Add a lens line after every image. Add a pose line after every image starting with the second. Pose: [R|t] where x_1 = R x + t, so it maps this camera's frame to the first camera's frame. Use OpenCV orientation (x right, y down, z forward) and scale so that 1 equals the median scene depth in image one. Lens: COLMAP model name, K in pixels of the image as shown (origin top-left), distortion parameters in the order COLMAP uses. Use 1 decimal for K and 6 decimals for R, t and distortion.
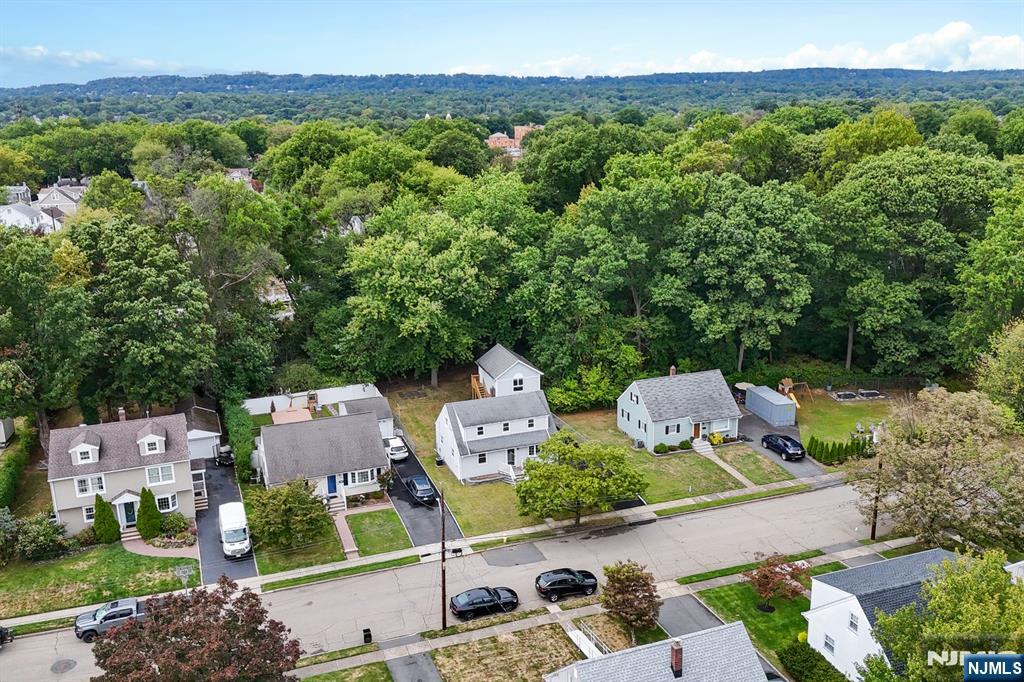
lens RADIAL K [[876.3, 0, 512.8], [0, 876.3, 353.3], [0, 0, 1]] dist [0.135846, -0.240261]
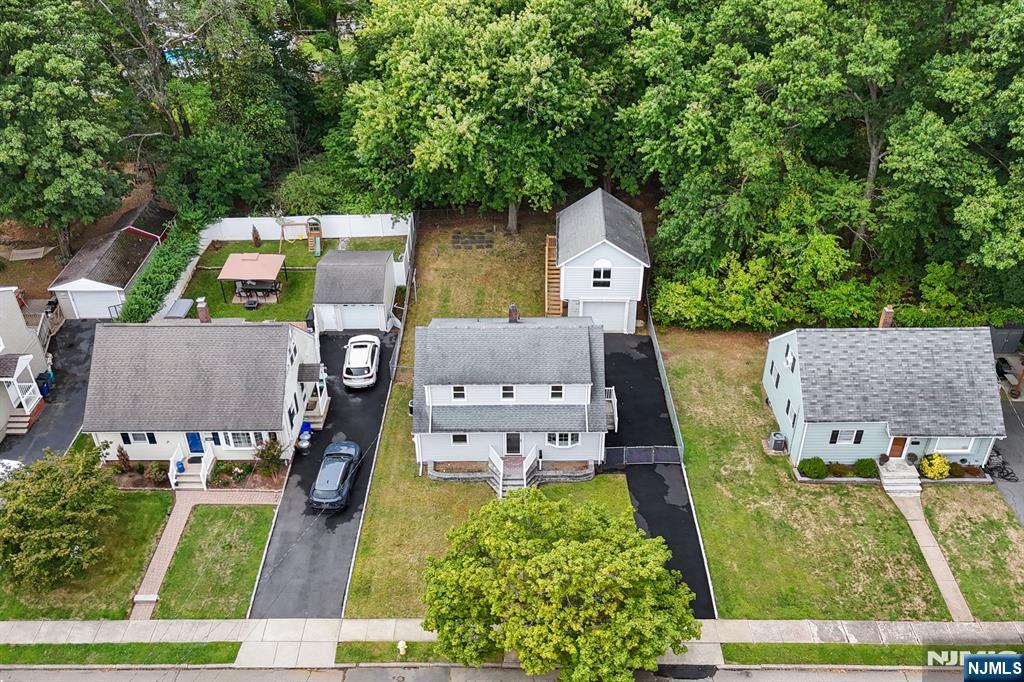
lens RADIAL K [[876.3, 0, 512.8], [0, 876.3, 353.3], [0, 0, 1]] dist [0.135846, -0.240261]
pose [[0.935046, 0.207847, -0.287208, 0.133725], [-0.101774, 0.933388, 0.344135, -0.115767], [0.339604, -0.292552, 0.893914, 0.465586]]
